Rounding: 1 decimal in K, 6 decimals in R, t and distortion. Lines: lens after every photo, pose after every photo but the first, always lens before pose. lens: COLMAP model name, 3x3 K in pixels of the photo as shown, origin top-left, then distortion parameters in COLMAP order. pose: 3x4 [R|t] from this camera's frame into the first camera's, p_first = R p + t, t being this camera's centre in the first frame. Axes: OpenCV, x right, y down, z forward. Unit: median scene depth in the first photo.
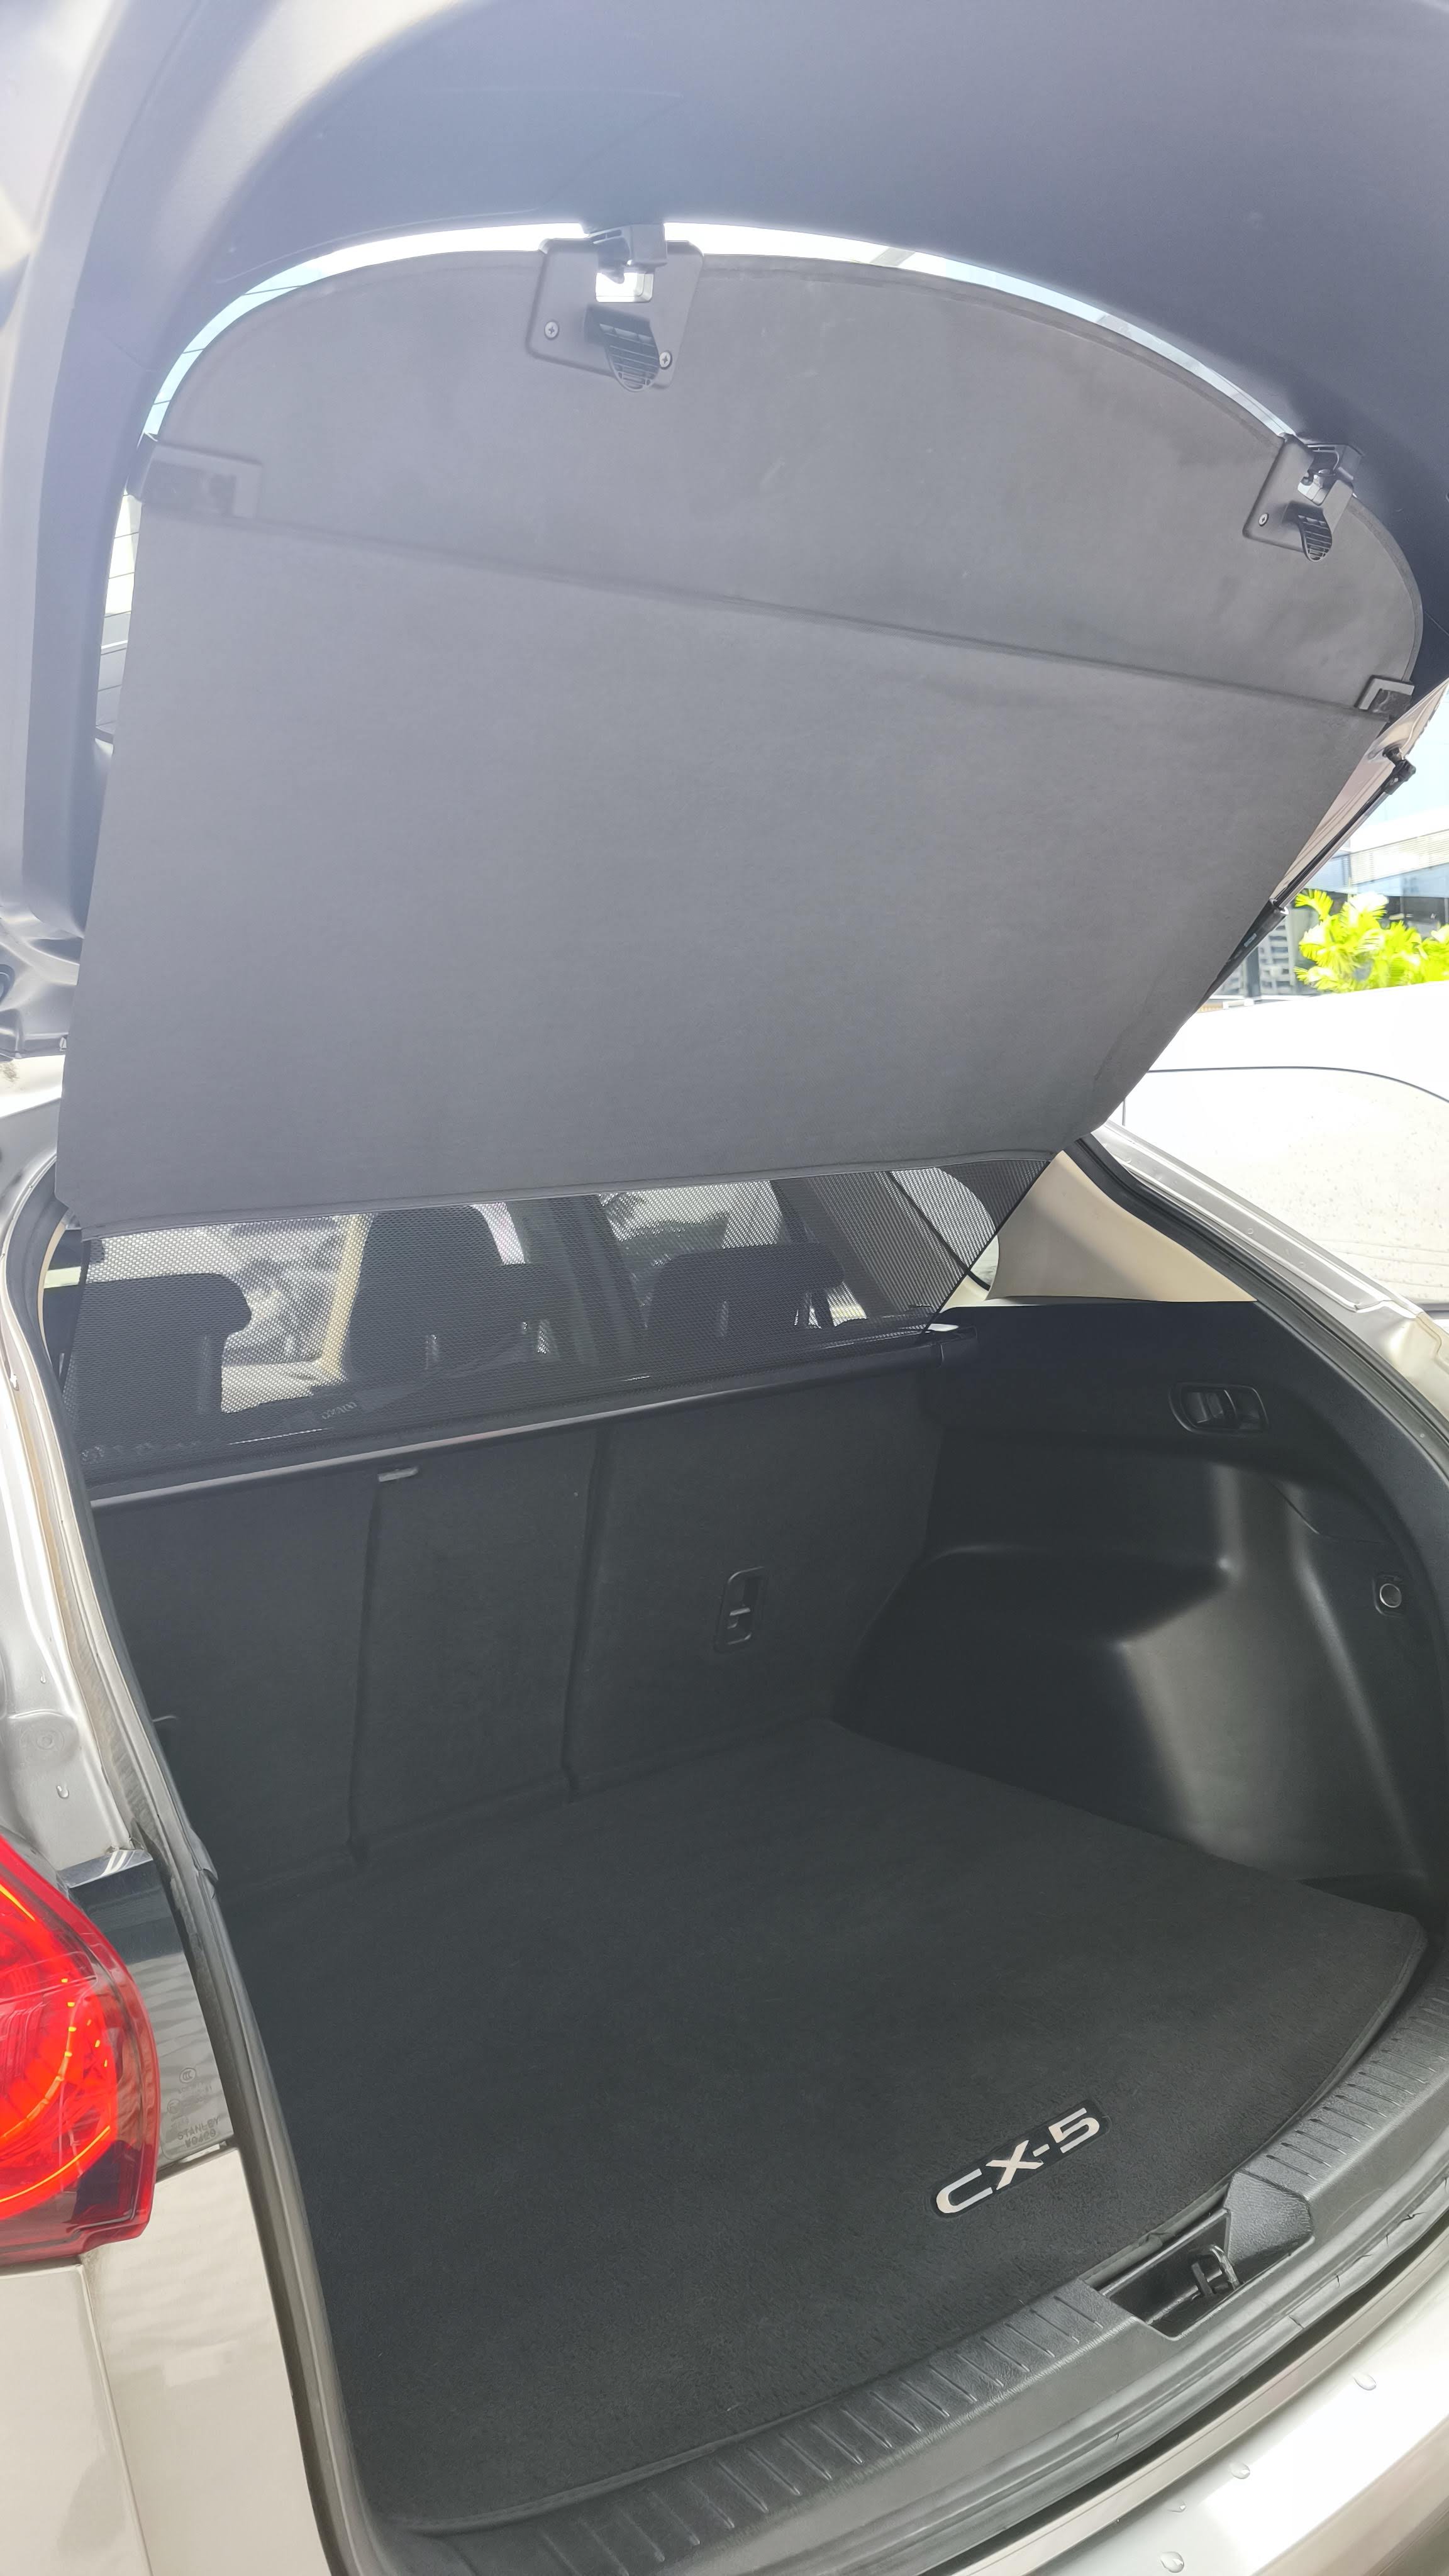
lens RADIAL K [[1726.8, 0, 724.5], [0, 1726.8, 1288.0], [0, 0, 1]] dist [0.007333, 0.033852]
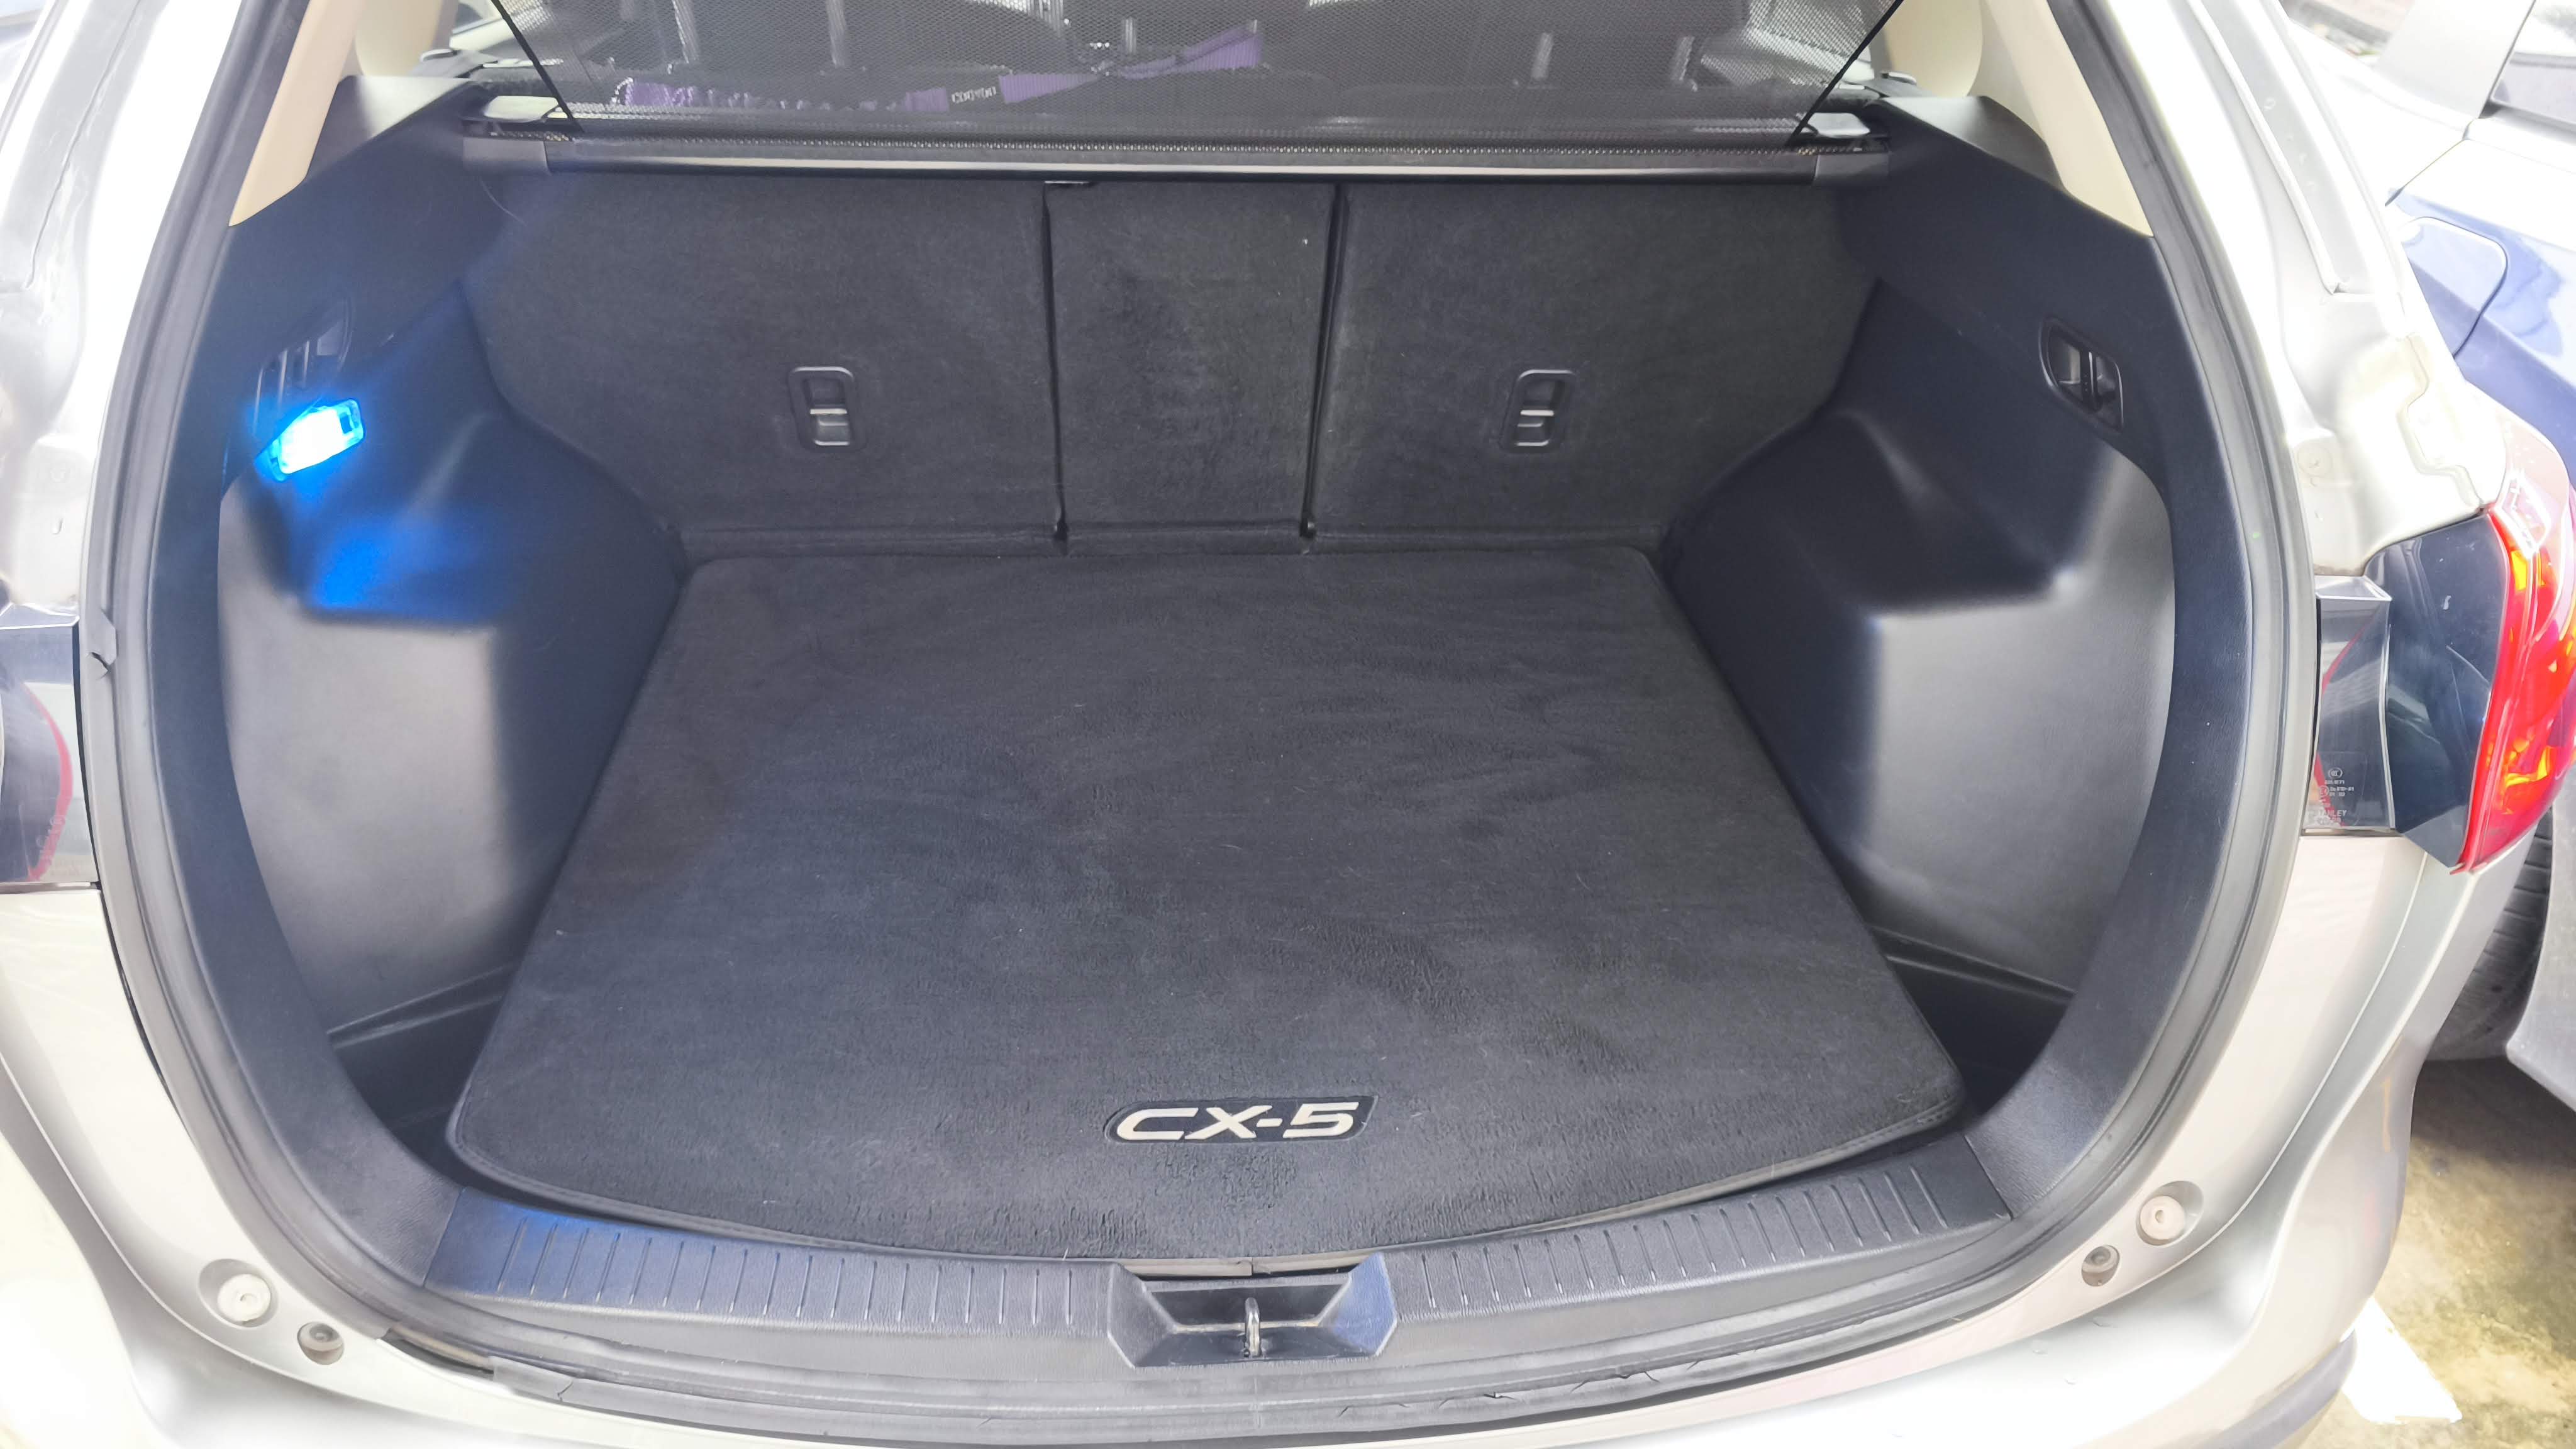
lens RADIAL K [[1726.8, 0, 1246.7], [0, 1726.8, 714.3], [0, 0, 1]] dist [0.007333, 0.033852]
pose [[0.835976, 0.368493, -0.406641, 0.462142], [-0.126658, 0.850565, 0.510388, -0.162131], [0.533950, -0.375168, 0.757725, 0.363165]]
